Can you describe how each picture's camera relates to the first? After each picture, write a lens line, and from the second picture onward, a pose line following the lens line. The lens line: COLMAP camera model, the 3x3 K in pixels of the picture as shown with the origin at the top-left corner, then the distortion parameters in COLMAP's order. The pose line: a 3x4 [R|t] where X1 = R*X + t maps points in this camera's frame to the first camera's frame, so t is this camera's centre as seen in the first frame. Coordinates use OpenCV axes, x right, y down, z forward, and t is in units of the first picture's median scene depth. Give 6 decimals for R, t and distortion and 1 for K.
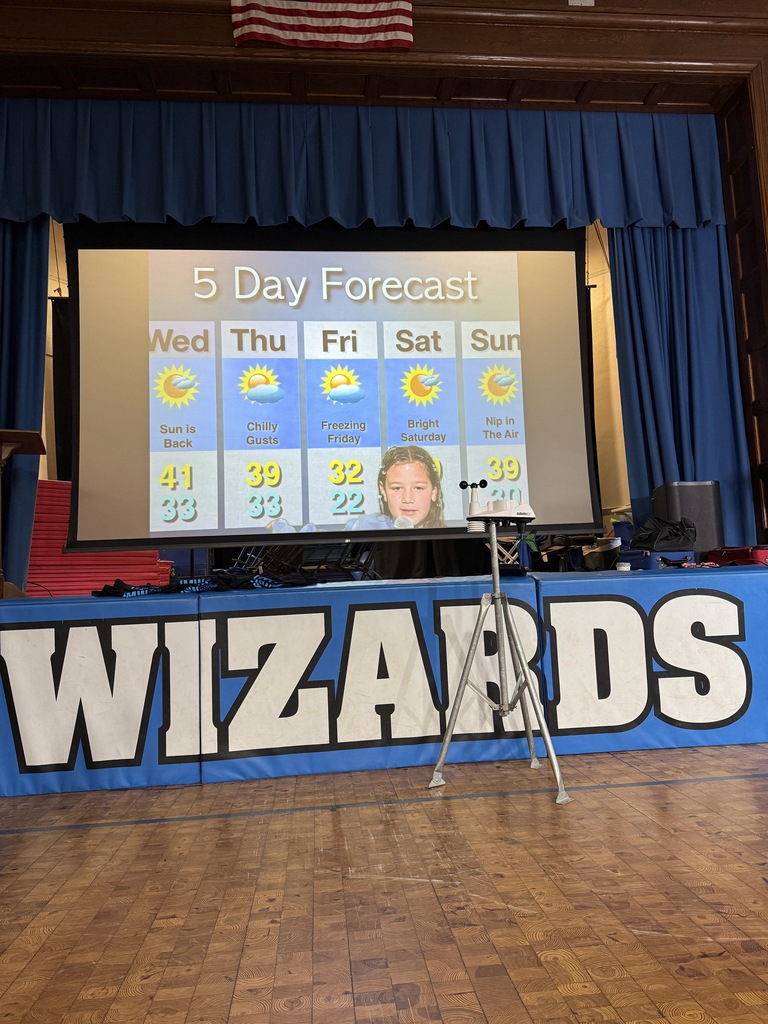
lens RADIAL K [[713.4, 0, 384.8], [0, 713.4, 510.4], [0, 0, 1]] dist [0.057507, -0.060099]
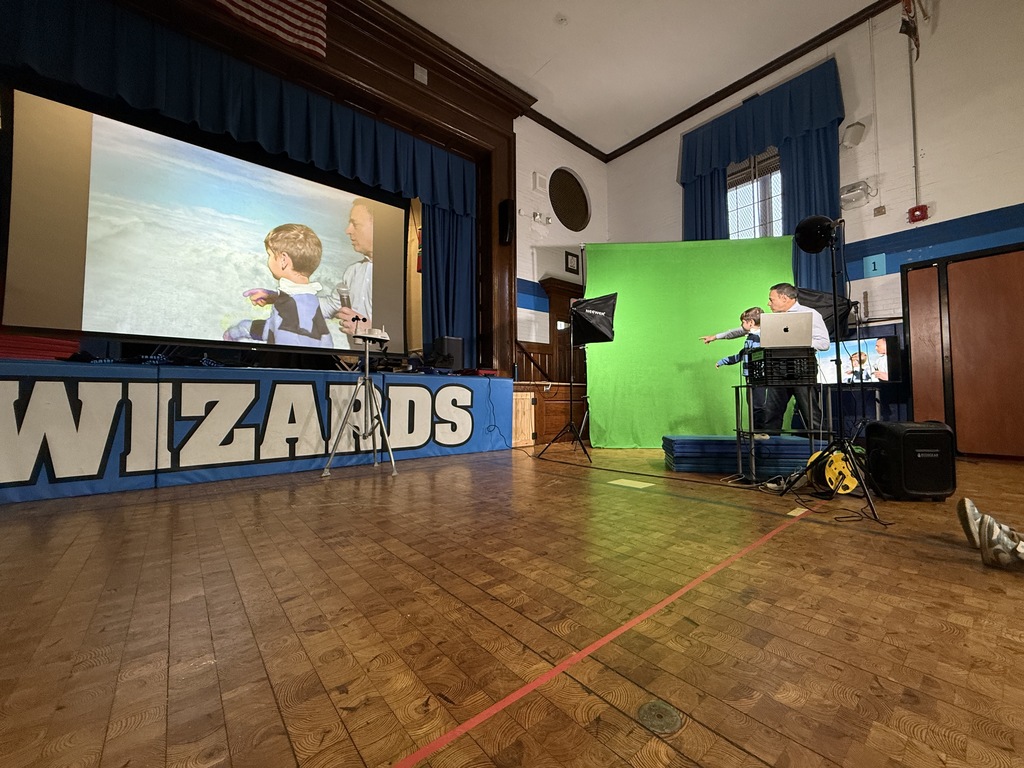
lens RADIAL K [[408.9, 0, 512.0], [0, 408.9, 384.0], [0, 0, 1]] dist [-0.000718, -0.000412]
pose [[0.823905, 0.059369, 0.563610, -0.127733], [-0.090664, 0.995497, 0.027674, 0.062612], [-0.559429, -0.073900, 0.825578, -0.120449]]
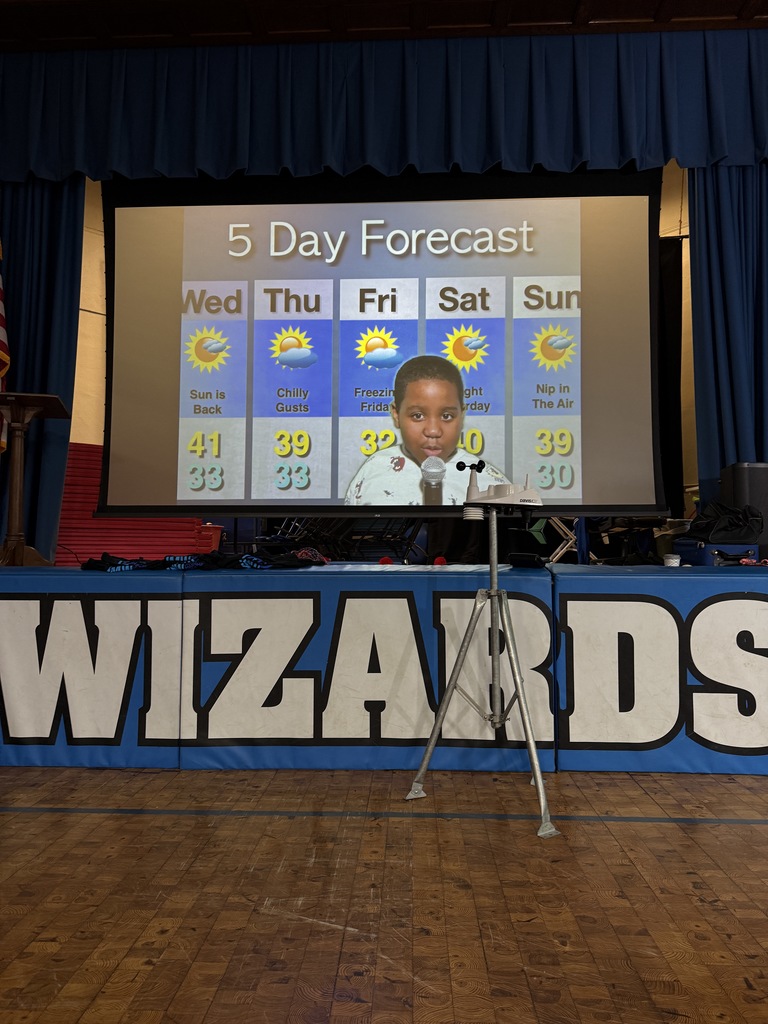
lens RADIAL K [[711.6, 0, 384.1], [0, 711.6, 506.3], [0, 0, 1]] dist [0.033626, -0.029891]
pose [[0.988634, 0.034530, -0.146320, 0.135214], [-0.027400, 0.998350, 0.050468, -0.024618], [0.147821, -0.045886, 0.987949, 0.108425]]
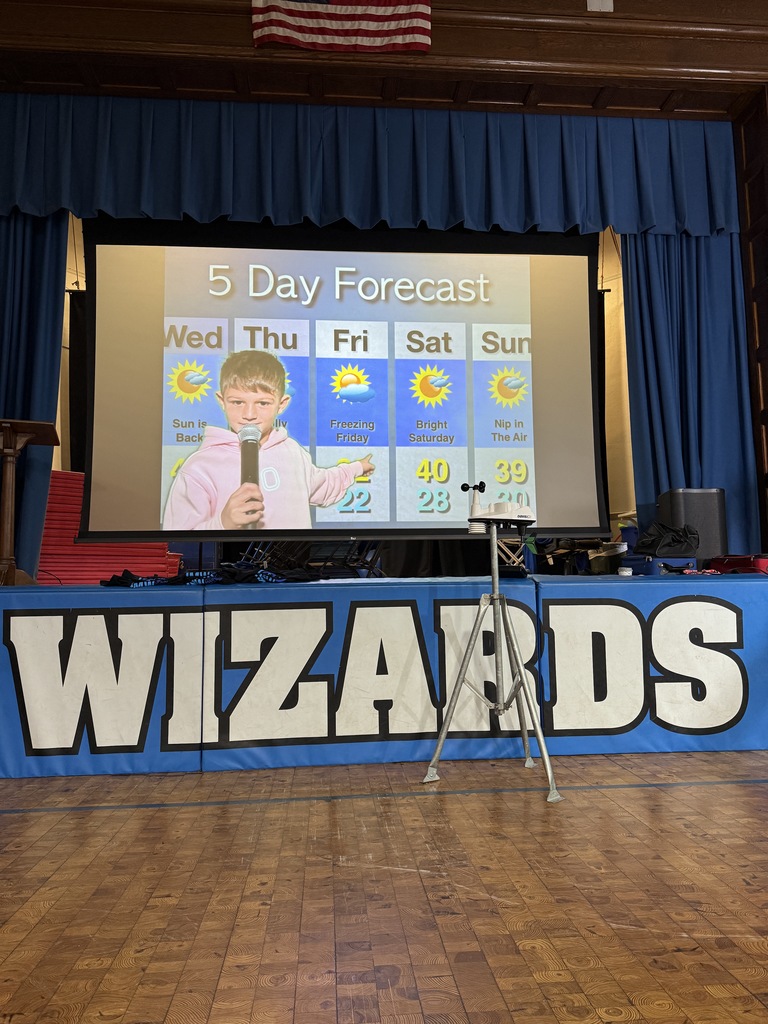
lens RADIAL K [[714.5, 0, 384.0], [0, 714.5, 512.0], [0, 0, 1]] dist [0.061506, -0.067296]
pose [[0.999491, 0.026639, -0.017576, 0.011720], [-0.026562, 0.999636, 0.004618, -0.000966], [0.017693, -0.004149, 0.999835, -0.017958]]
